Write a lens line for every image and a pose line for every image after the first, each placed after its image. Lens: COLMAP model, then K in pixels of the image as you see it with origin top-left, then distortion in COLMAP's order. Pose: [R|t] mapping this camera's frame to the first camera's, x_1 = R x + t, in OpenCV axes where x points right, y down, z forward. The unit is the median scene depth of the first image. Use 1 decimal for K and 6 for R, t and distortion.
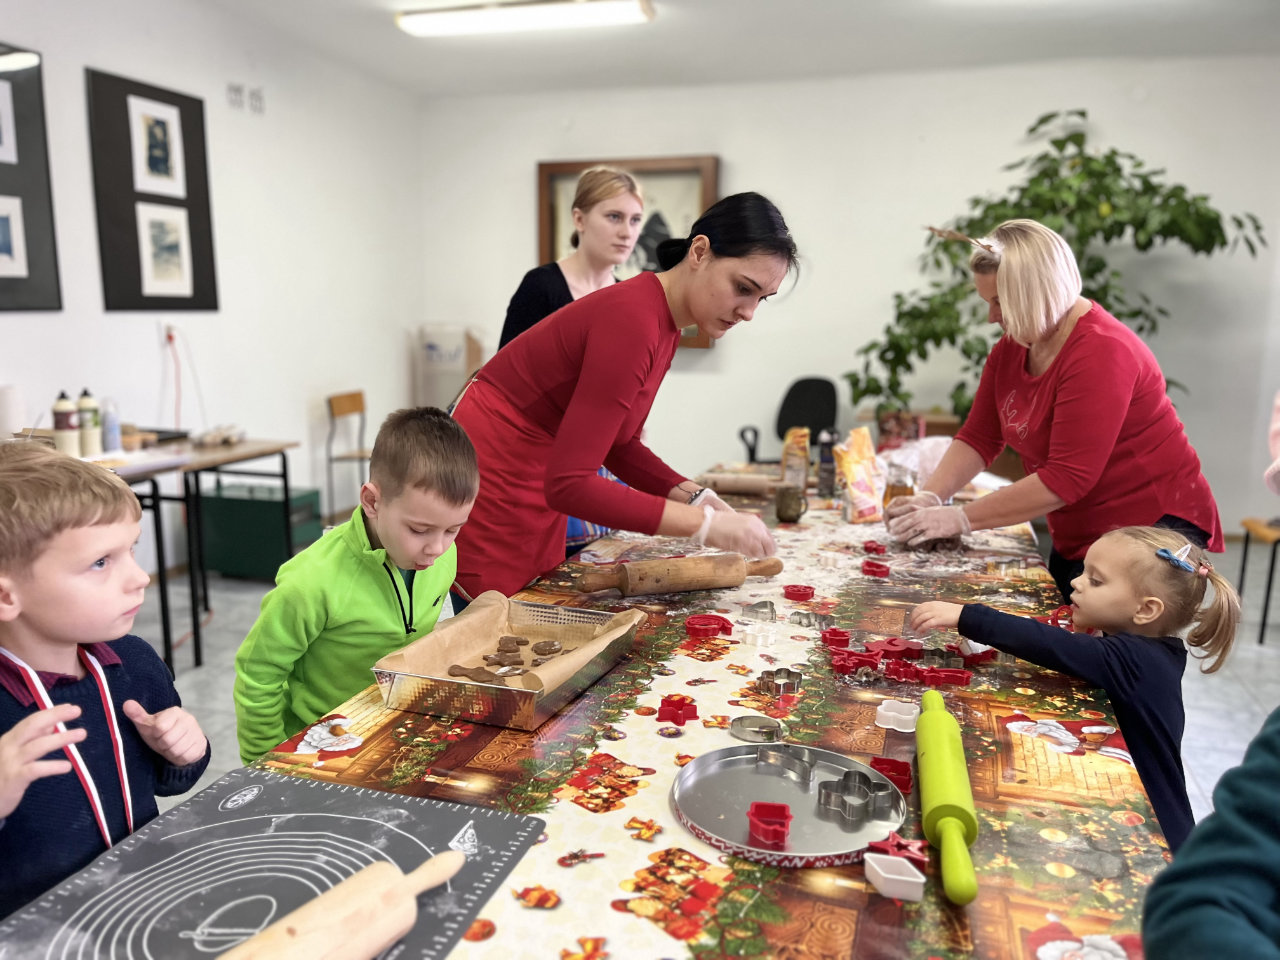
lens RADIAL K [[991.2, 0, 640.0], [0, 991.2, 480.0], [0, 0, 1]] dist [0.068802, -0.125884]
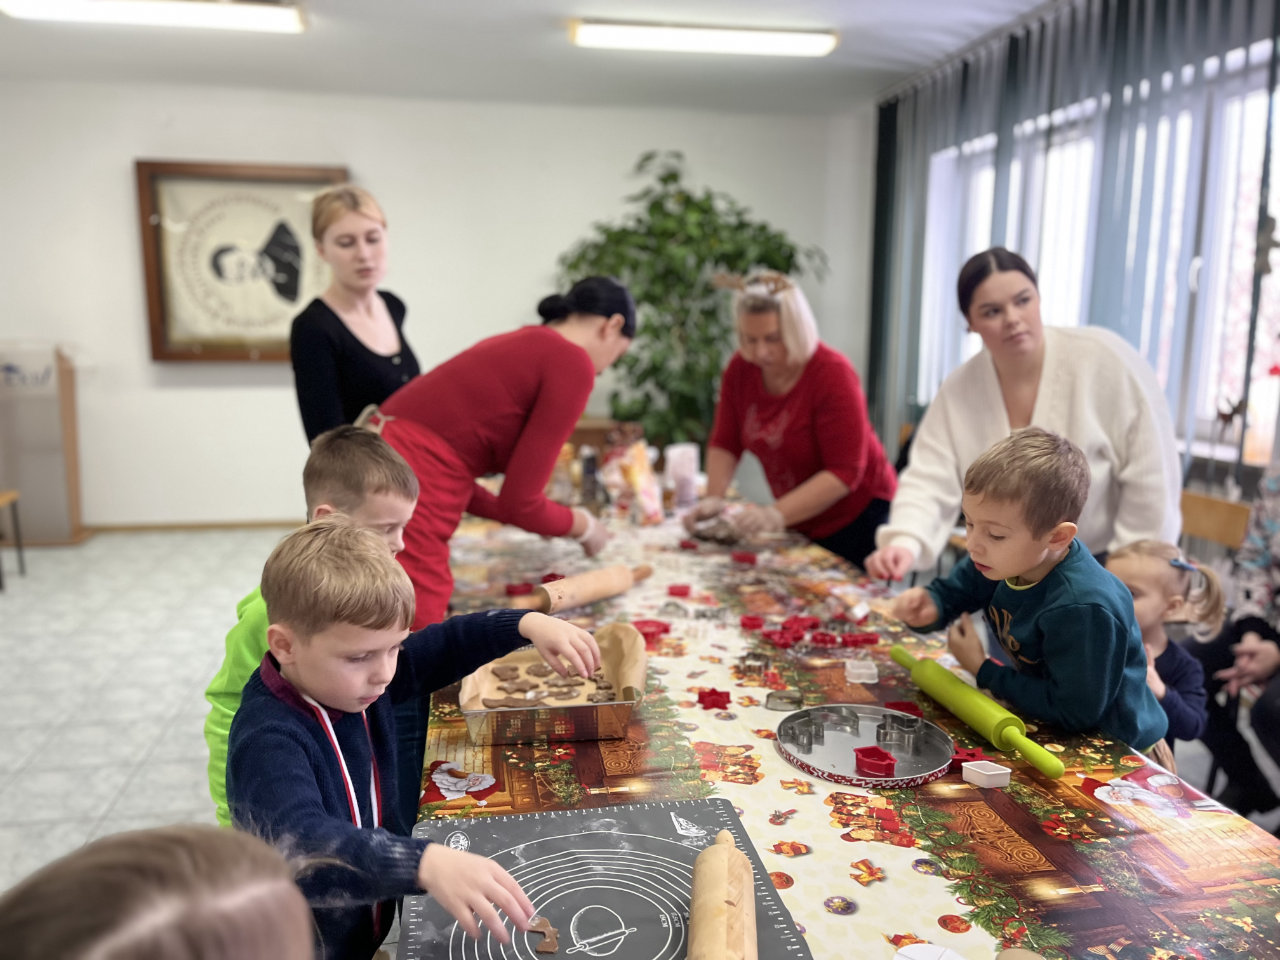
lens RADIAL K [[991.2, 0, 640.0], [0, 991.2, 480.0], [0, 0, 1]] dist [0.068802, -0.125884]
pose [[0.886506, -0.082058, 0.455383, -0.544683], [0.079979, 0.996511, 0.023870, -0.066660], [-0.455753, 0.015260, 0.889975, -0.040532]]
